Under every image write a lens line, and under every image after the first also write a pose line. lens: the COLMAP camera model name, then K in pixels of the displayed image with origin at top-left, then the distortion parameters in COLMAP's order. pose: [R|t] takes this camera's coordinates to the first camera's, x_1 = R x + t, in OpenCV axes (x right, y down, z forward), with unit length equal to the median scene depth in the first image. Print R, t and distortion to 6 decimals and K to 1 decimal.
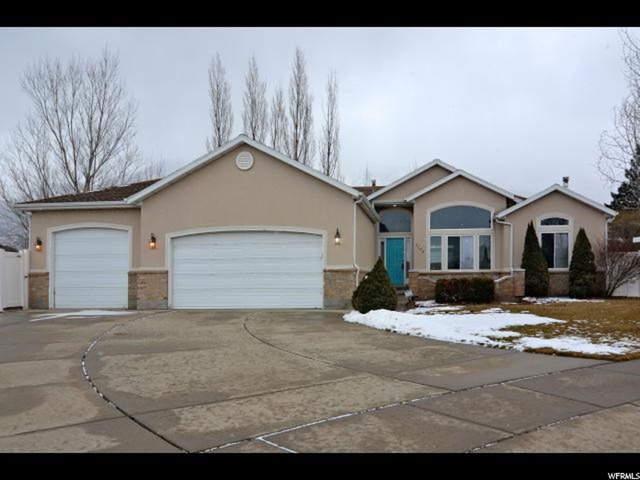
lens RADIAL K [[508.8, 0, 334.1], [0, 508.8, 282.2], [0, 0, 1]] dist [-0.006310, -0.005471]
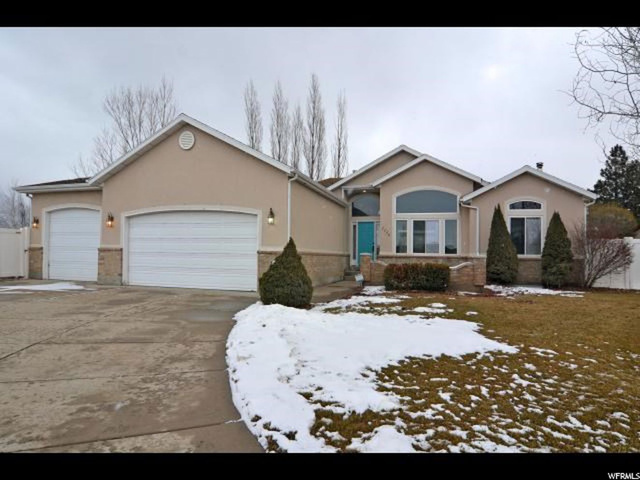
lens RADIAL K [[351.2, 0, 320.0], [0, 351.2, 240.0], [0, 0, 1]] dist [-0.015548, -0.000416]
pose [[0.987802, 0.019372, -0.154502, 0.159110], [-0.026676, 0.998615, -0.045342, -0.015438], [0.153410, 0.048911, 0.986951, 0.303981]]
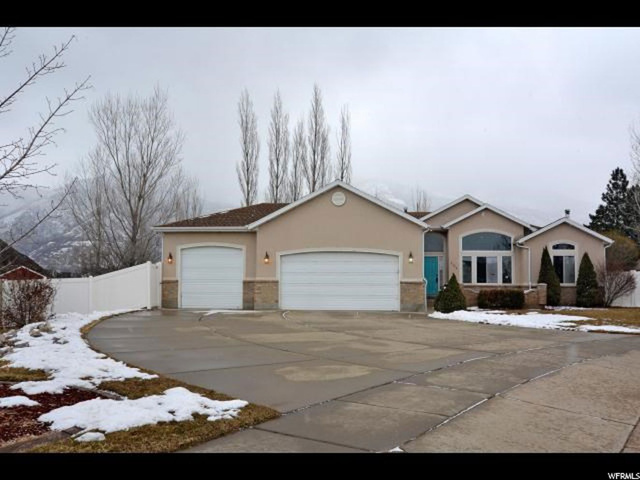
lens RADIAL K [[539.0, 0, 291.3], [0, 539.0, 261.0], [0, 0, 1]] dist [0.005801, -0.006393]
pose [[0.999724, 0.017439, 0.015741, -0.269392], [-0.016436, 0.997957, -0.061743, 0.010774], [-0.016785, 0.061467, 0.997968, -0.335277]]
